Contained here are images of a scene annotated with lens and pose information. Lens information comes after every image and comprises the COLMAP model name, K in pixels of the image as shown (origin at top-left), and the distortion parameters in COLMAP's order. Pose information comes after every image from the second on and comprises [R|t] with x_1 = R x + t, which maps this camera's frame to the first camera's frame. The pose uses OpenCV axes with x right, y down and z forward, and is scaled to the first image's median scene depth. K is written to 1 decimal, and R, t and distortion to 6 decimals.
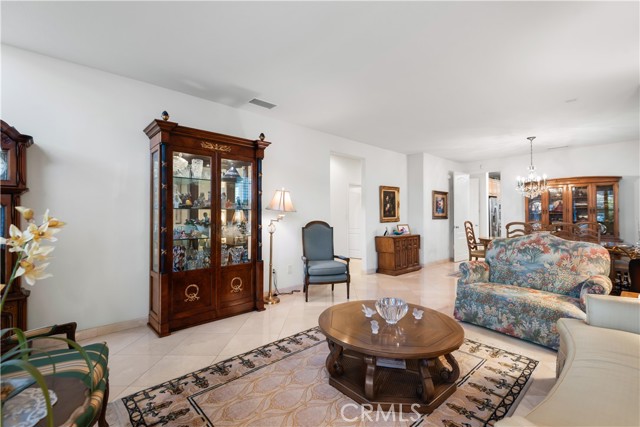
lens RADIAL K [[286.4, 0, 319.3], [0, 286.4, 211.7], [0, 0, 1]] dist [0.023189, -0.009247]
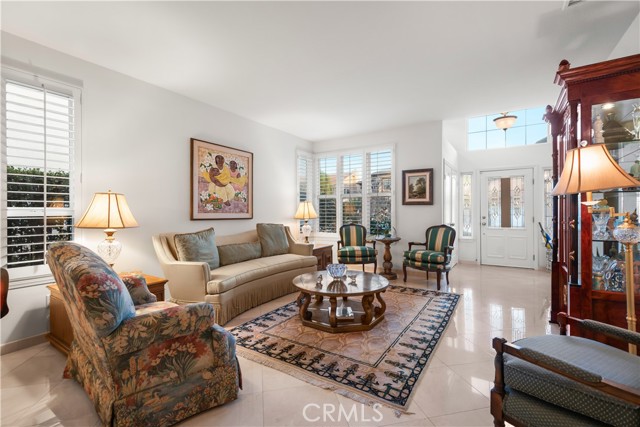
lens RADIAL K [[286.4, 0, 320.8], [0, 286.4, 209.2], [0, 0, 1]] dist [0.023189, -0.009247]
pose [[-0.970023, 0.001900, -0.243008, 0.641772], [0.006533, 0.999812, -0.018261, 0.046058], [0.242927, -0.019301, -0.969852, 2.242500]]
